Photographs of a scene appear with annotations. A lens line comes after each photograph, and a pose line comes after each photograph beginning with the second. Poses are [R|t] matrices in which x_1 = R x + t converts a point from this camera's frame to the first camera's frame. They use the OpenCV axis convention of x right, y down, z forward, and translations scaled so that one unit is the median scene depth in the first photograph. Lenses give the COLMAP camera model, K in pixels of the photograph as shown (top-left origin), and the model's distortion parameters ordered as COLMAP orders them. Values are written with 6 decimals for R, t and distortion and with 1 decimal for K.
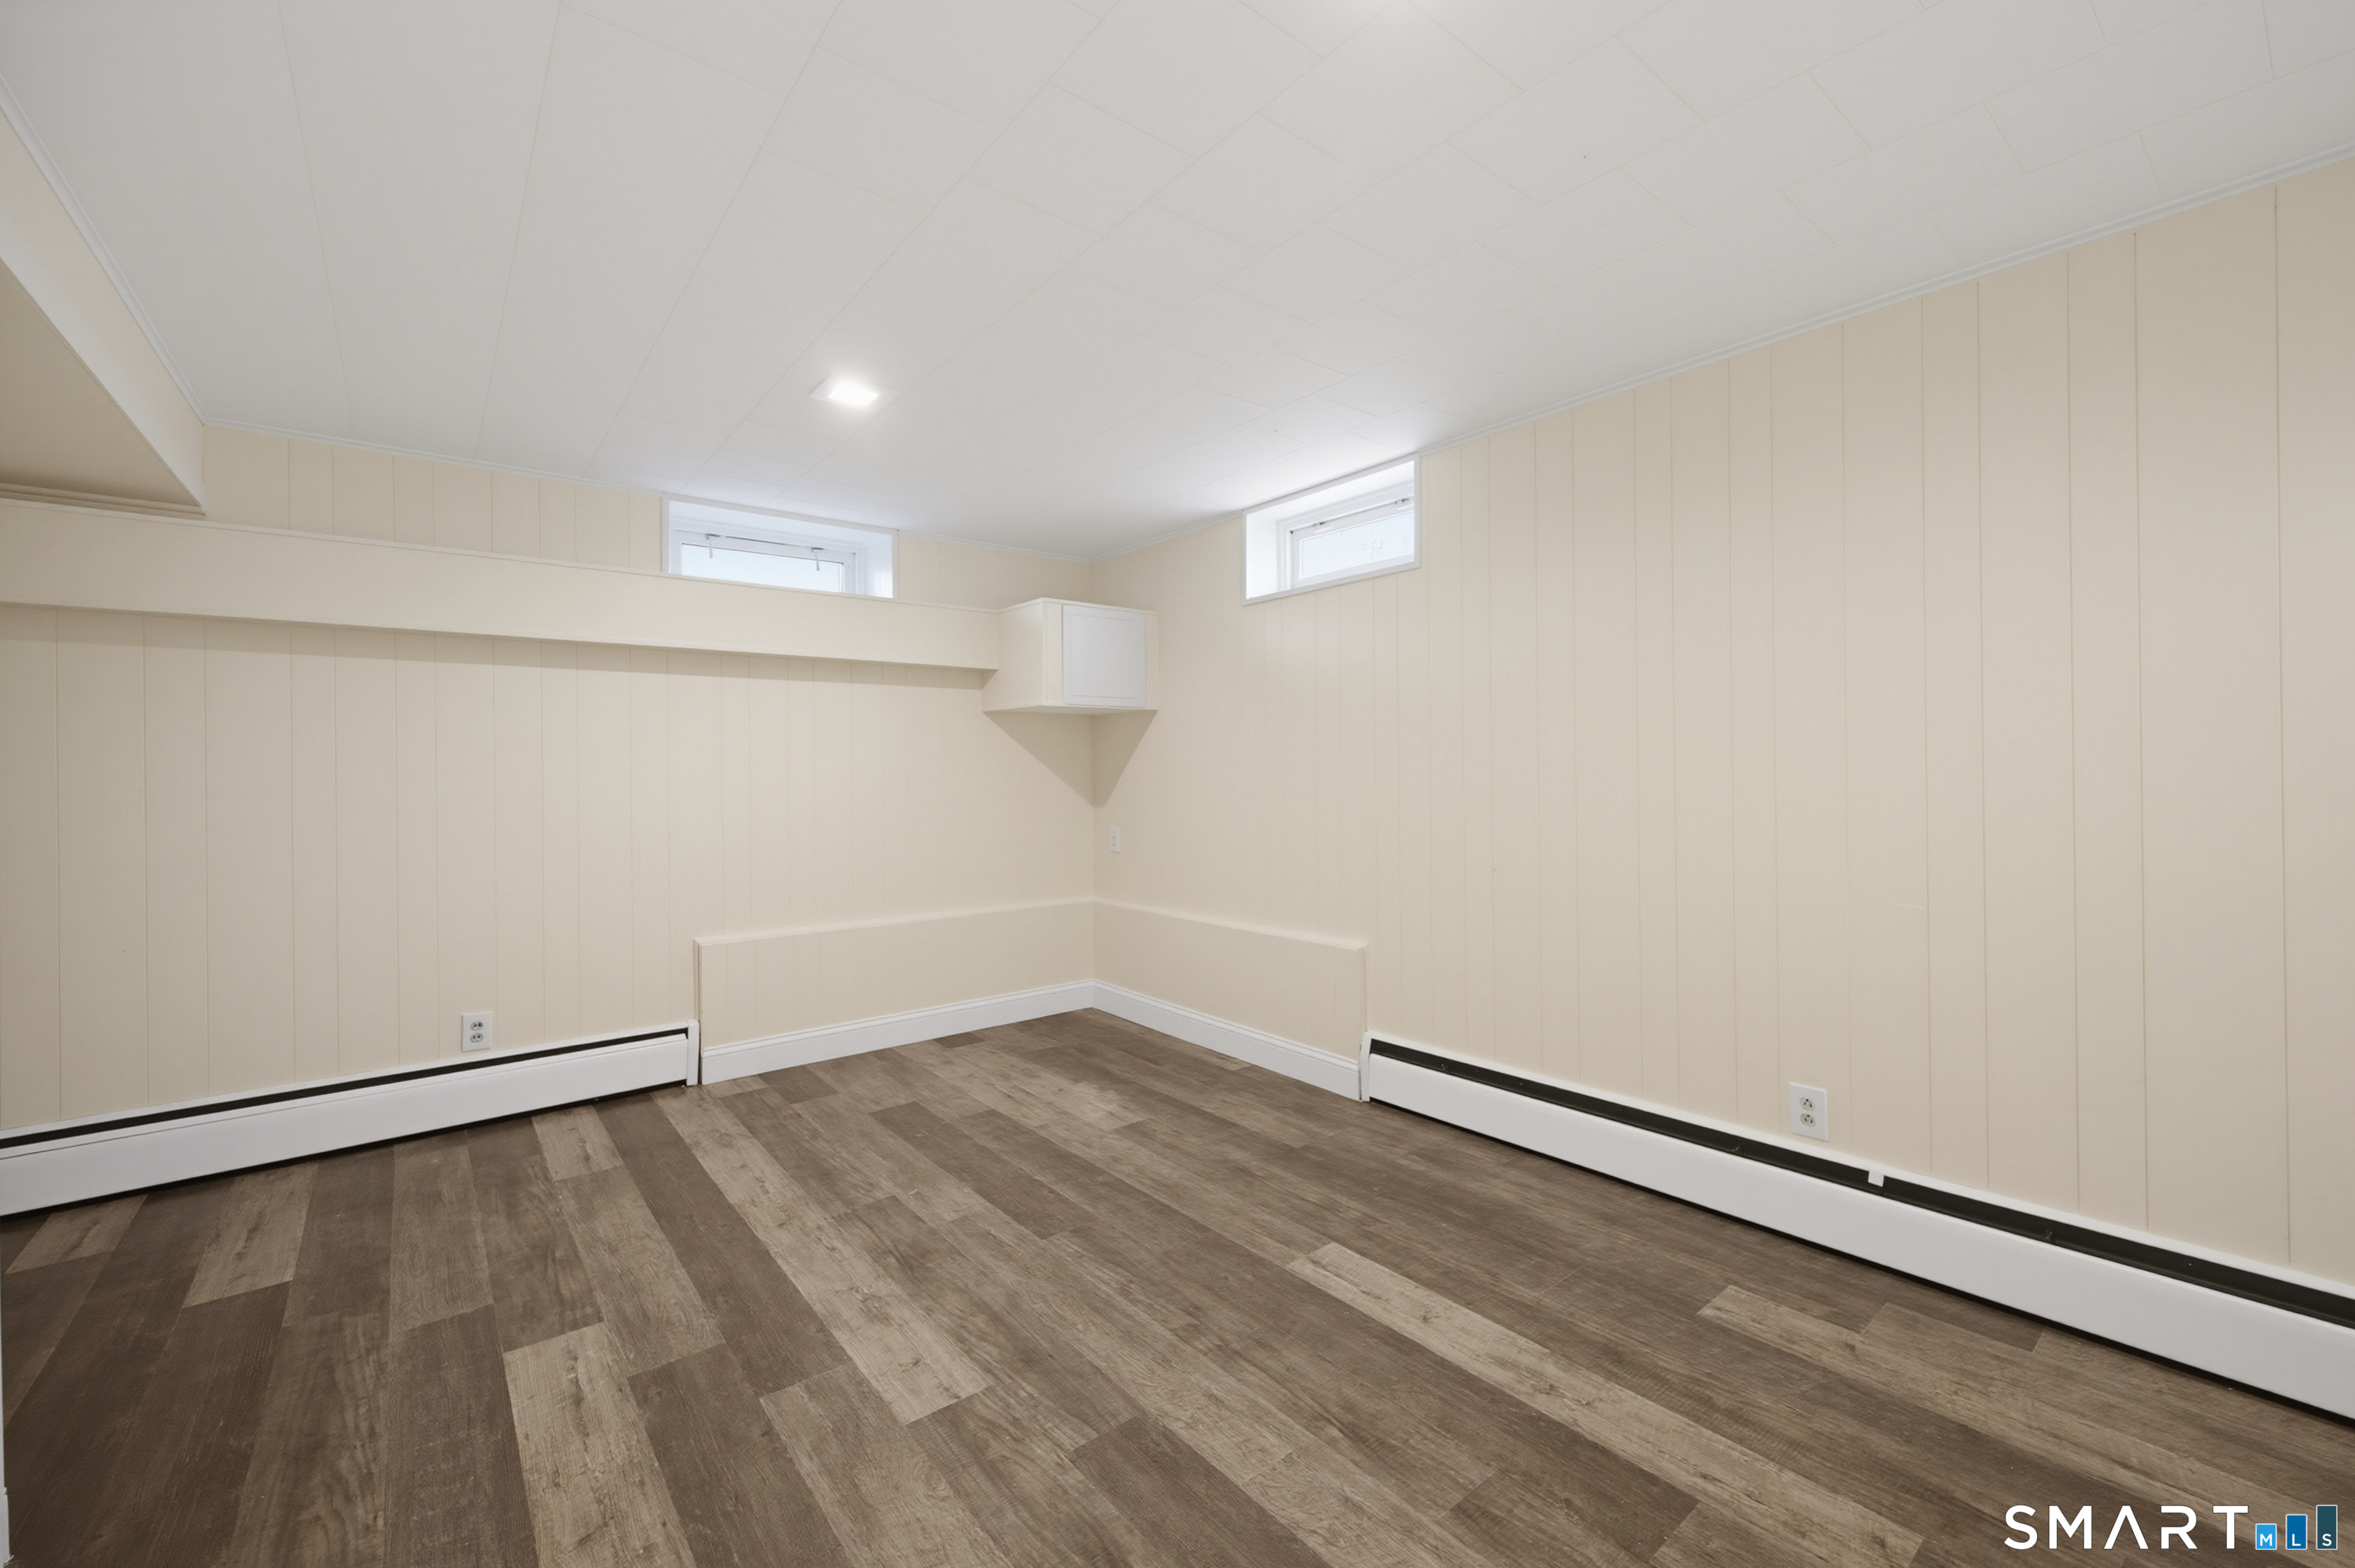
lens RADIAL K [[951.7, 0, 1204.2], [0, 951.7, 768.8], [0, 0, 1]] dist [0.001372, -0.000290]
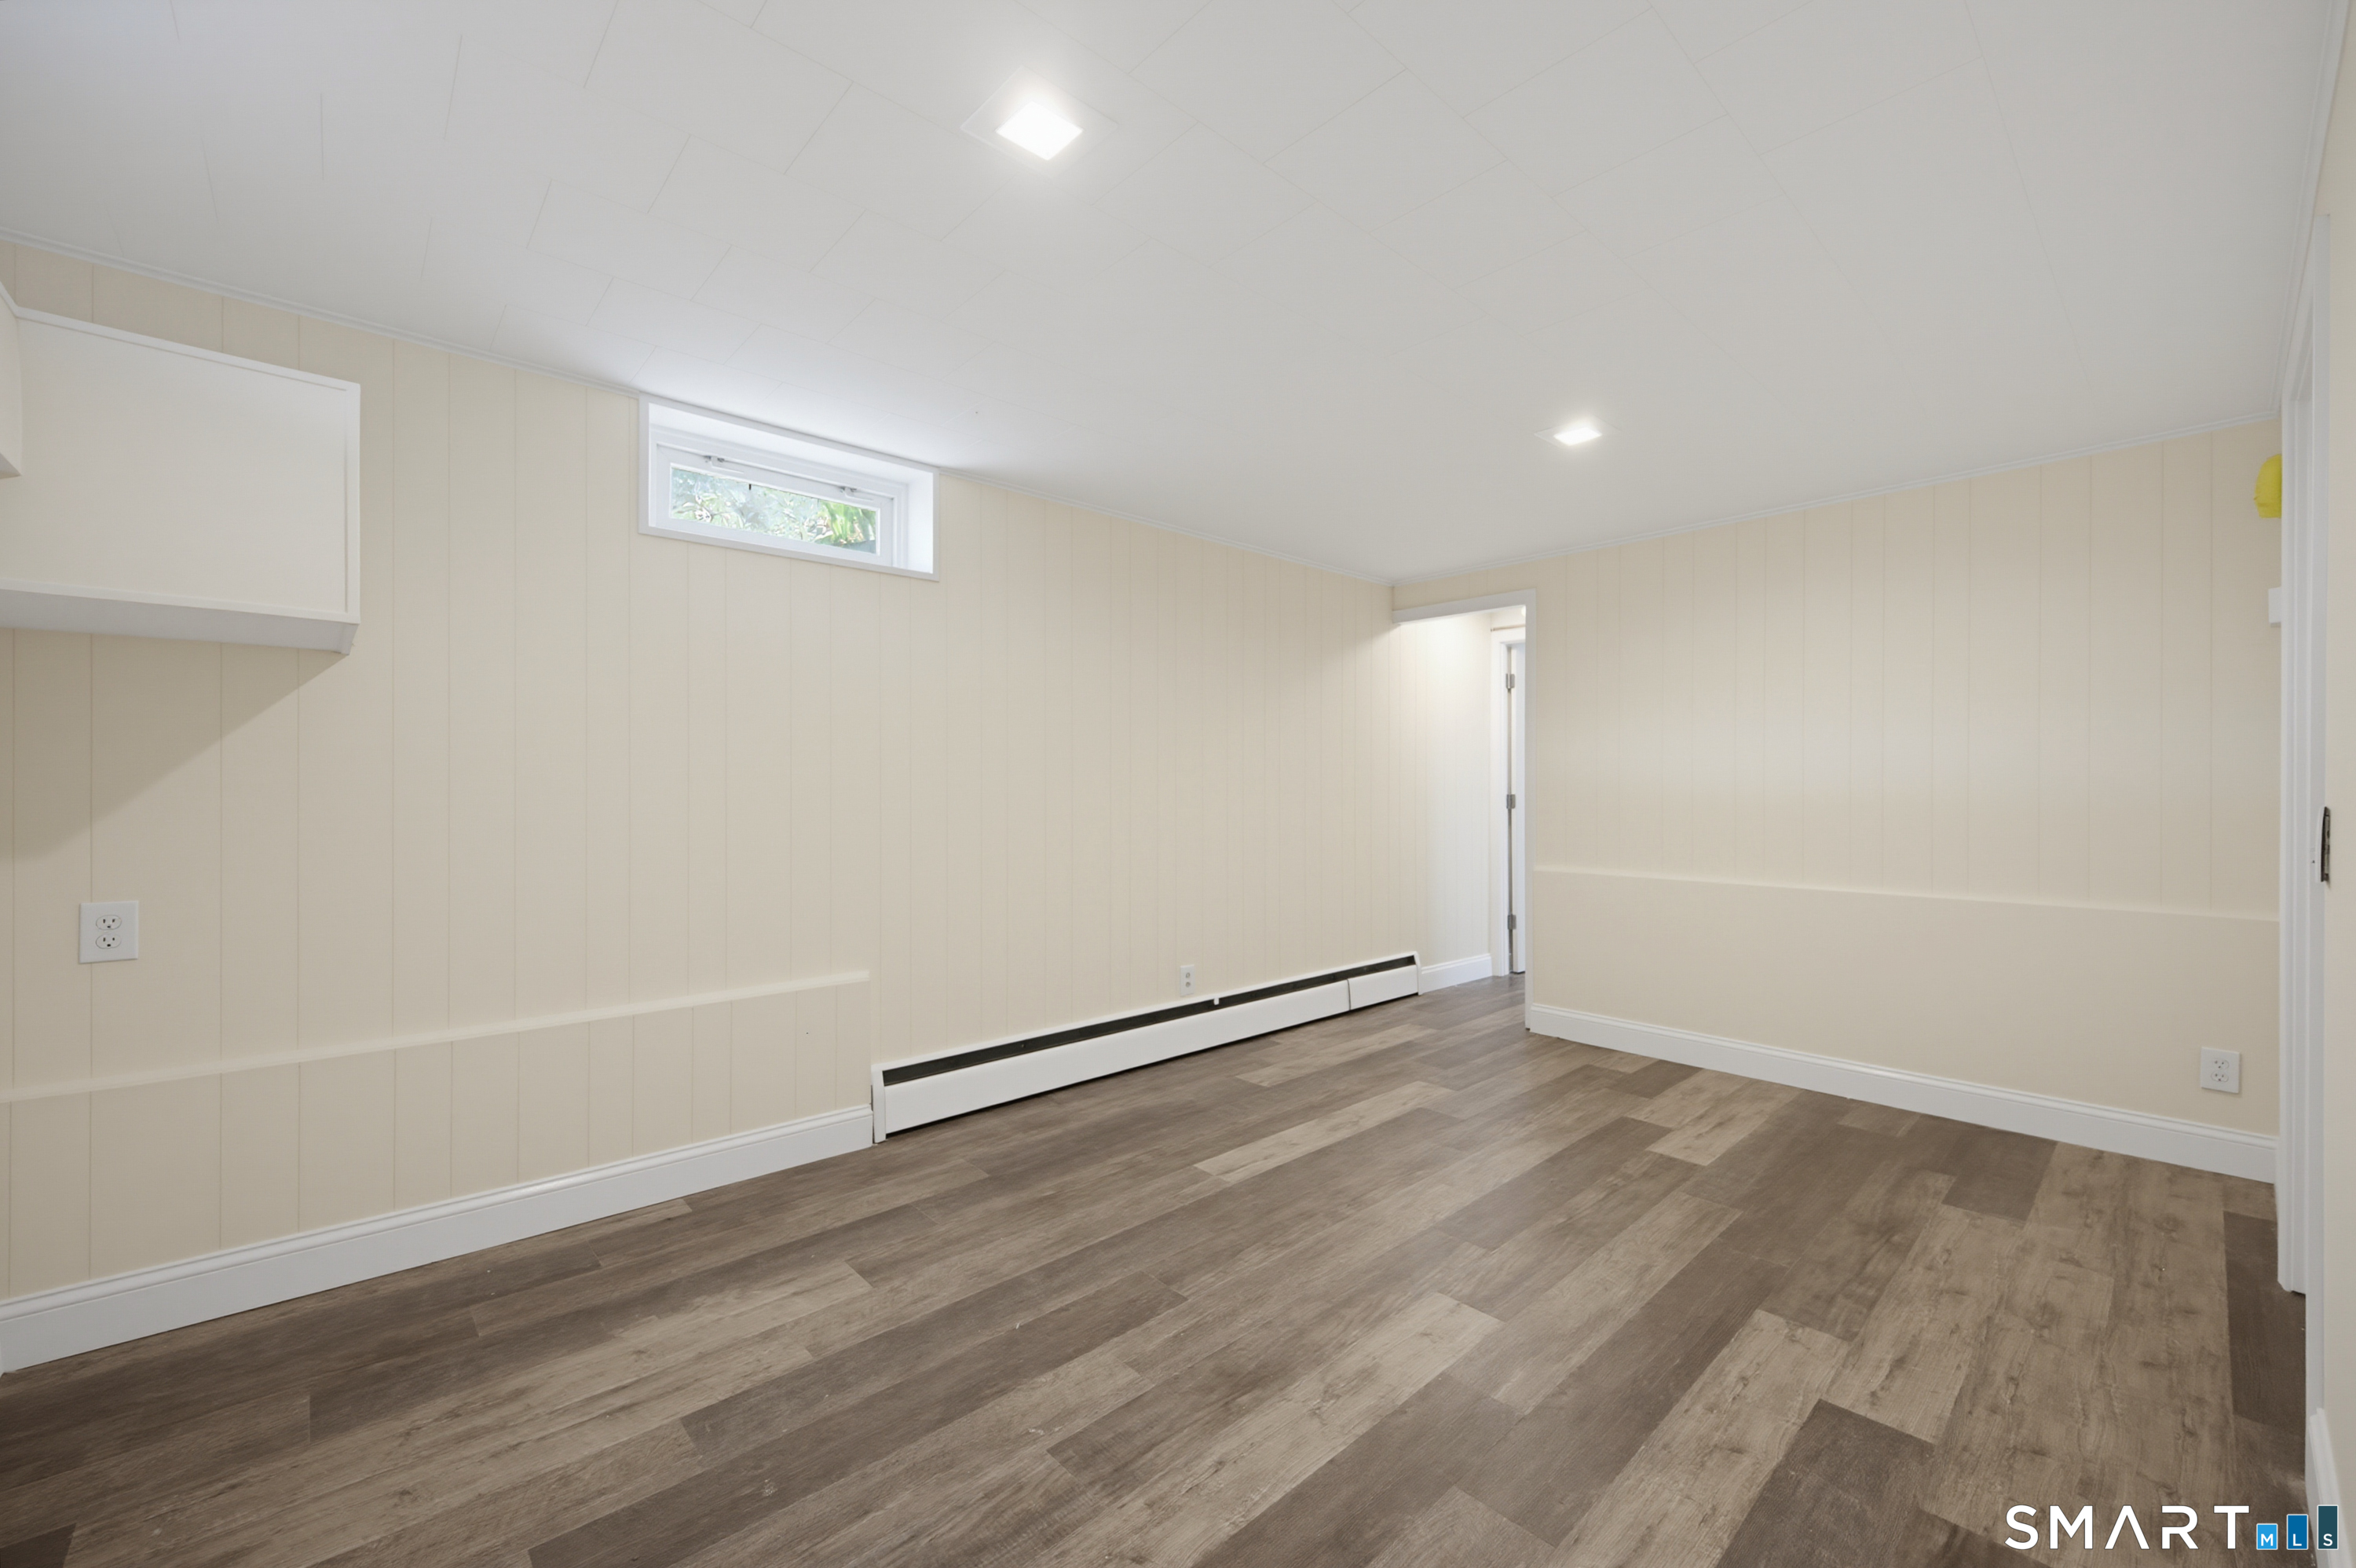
lens RADIAL K [[941.6, 0, 1213.3], [0, 941.6, 779.9], [0, 0, 1]] dist [0.002605, -0.000244]
pose [[-0.065665, 0.015280, 0.997725, -1.087496], [-0.003621, 0.999873, -0.015551, 0.020536], [-0.997835, -0.004634, -0.065601, 1.061561]]
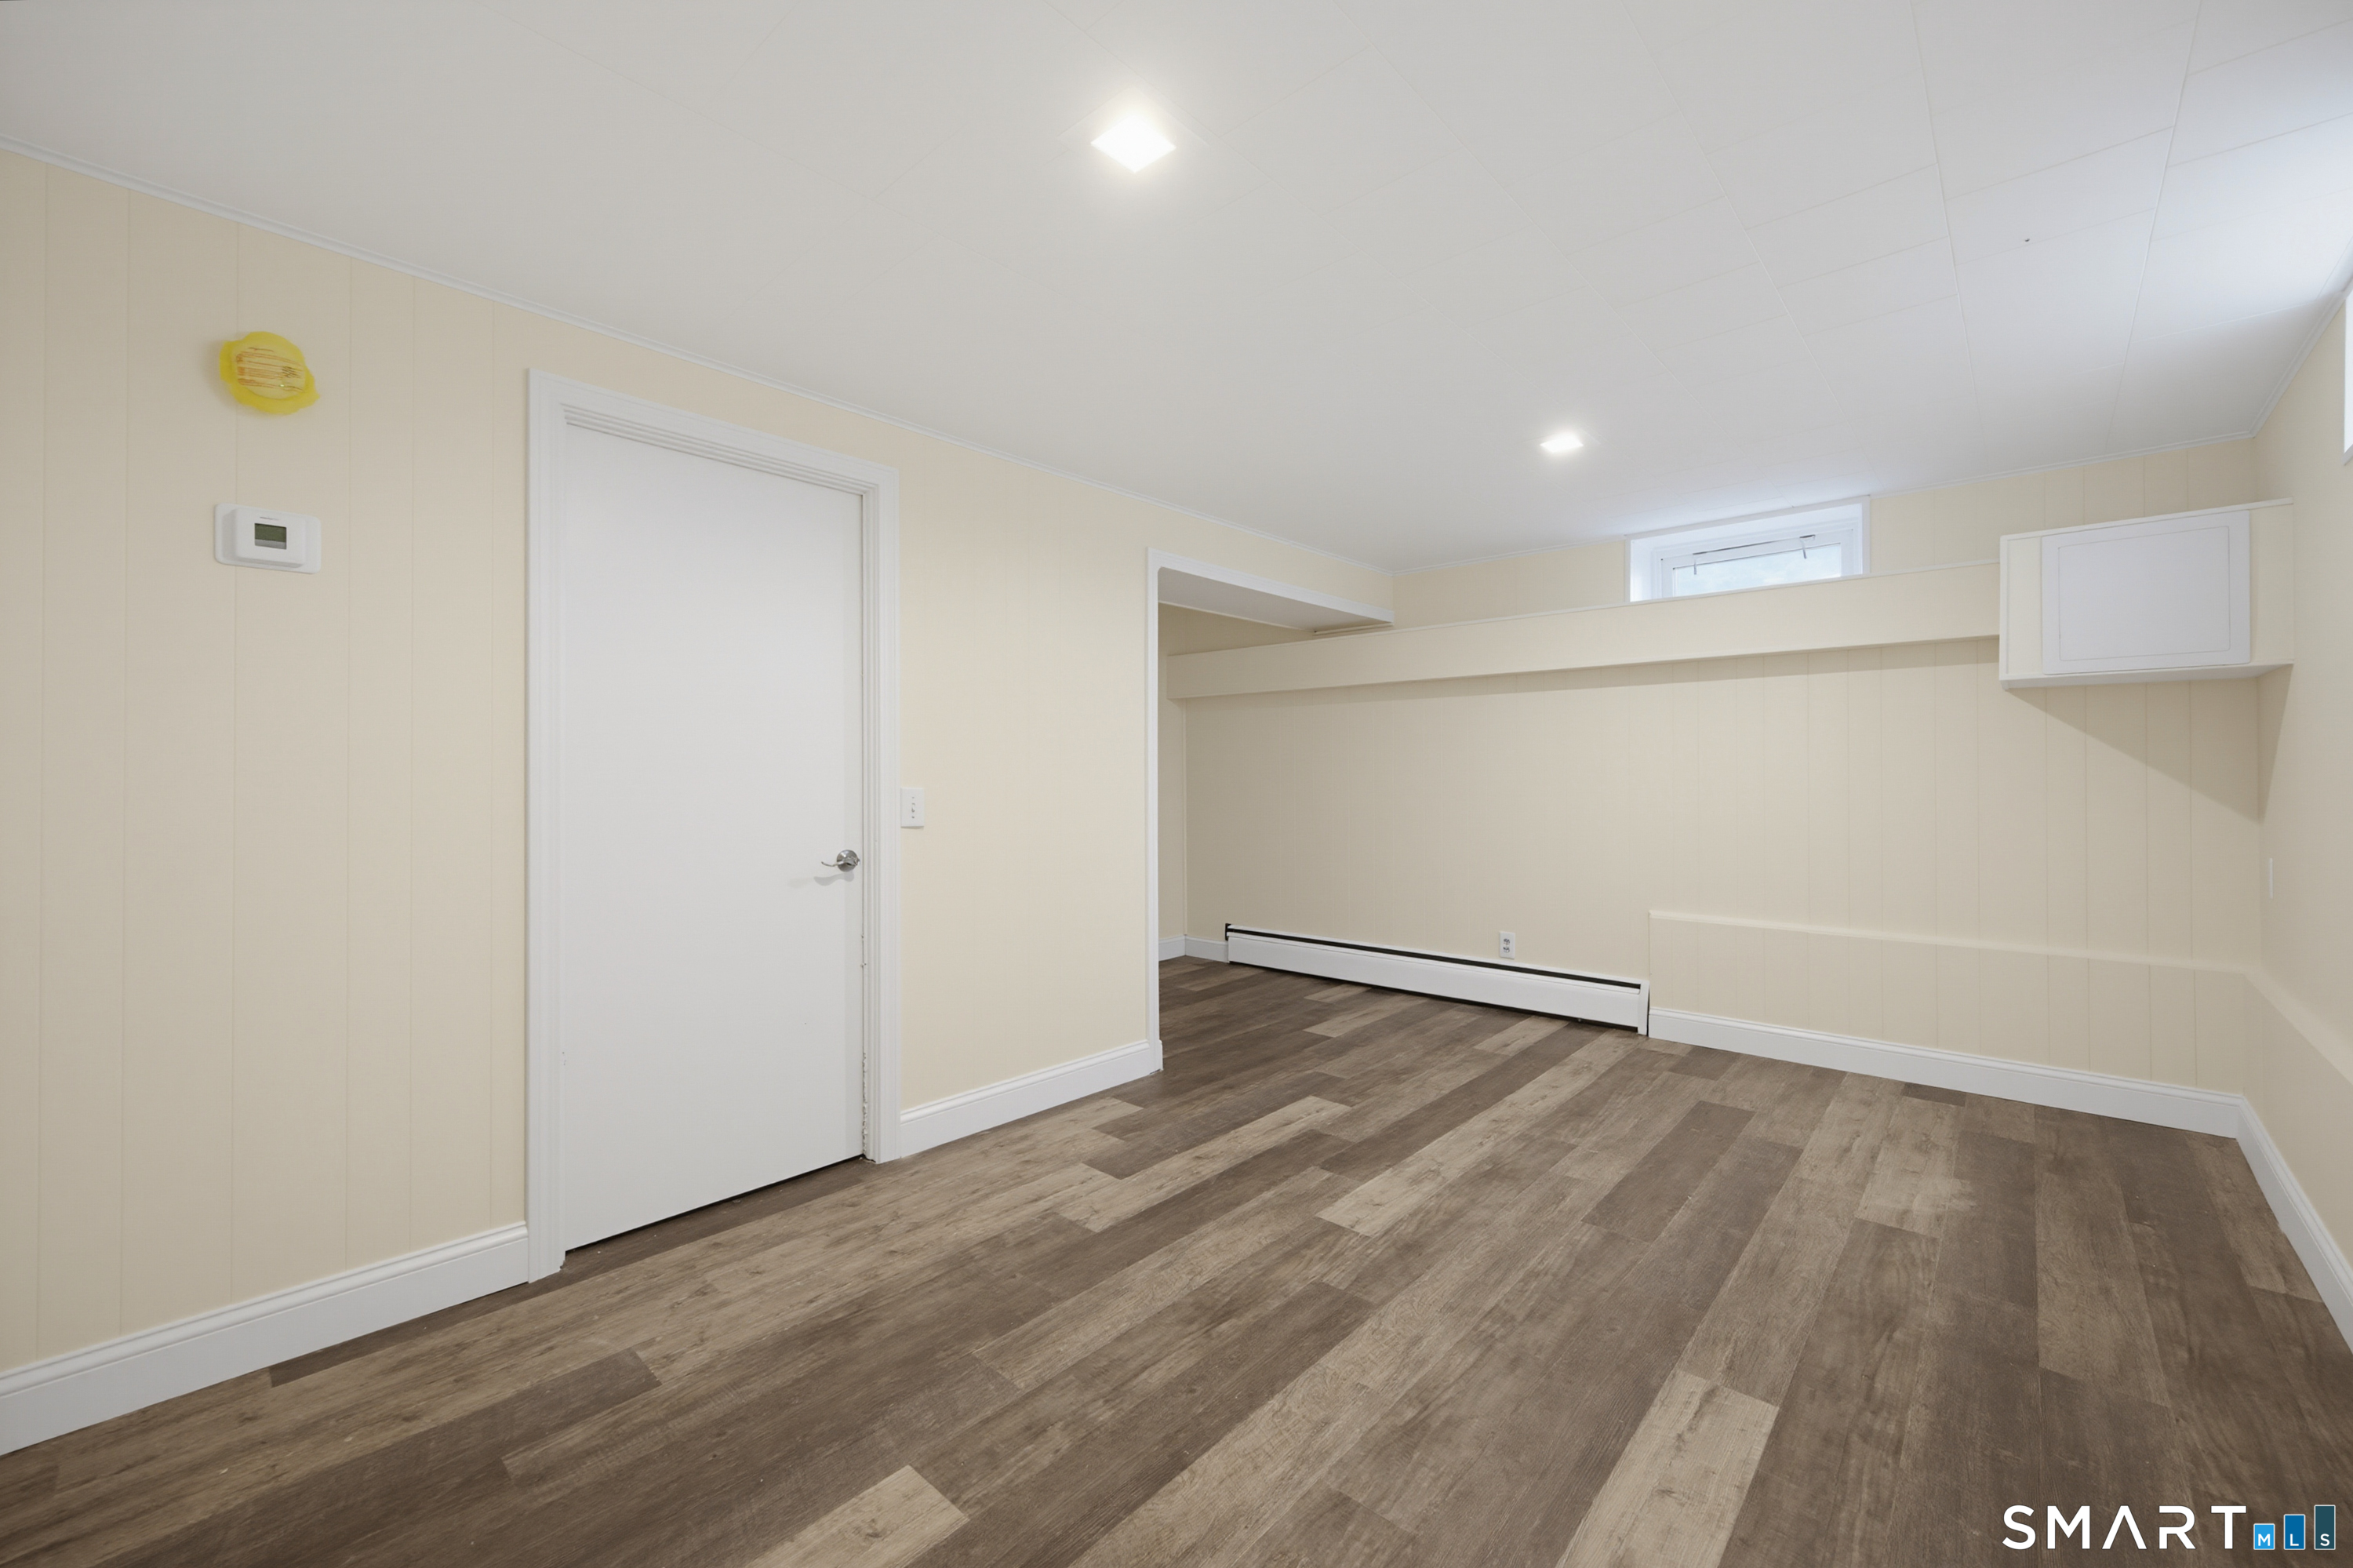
lens RADIAL K [[928.4, 0, 1203.7], [0, 928.4, 773.5], [0, 0, 1]] dist [0.002048, -0.000258]
pose [[0.148836, 0.009384, -0.988817, 0.783106], [0.003331, 0.999945, 0.009991, -0.004159], [0.988856, -0.004781, 0.148796, 0.455776]]
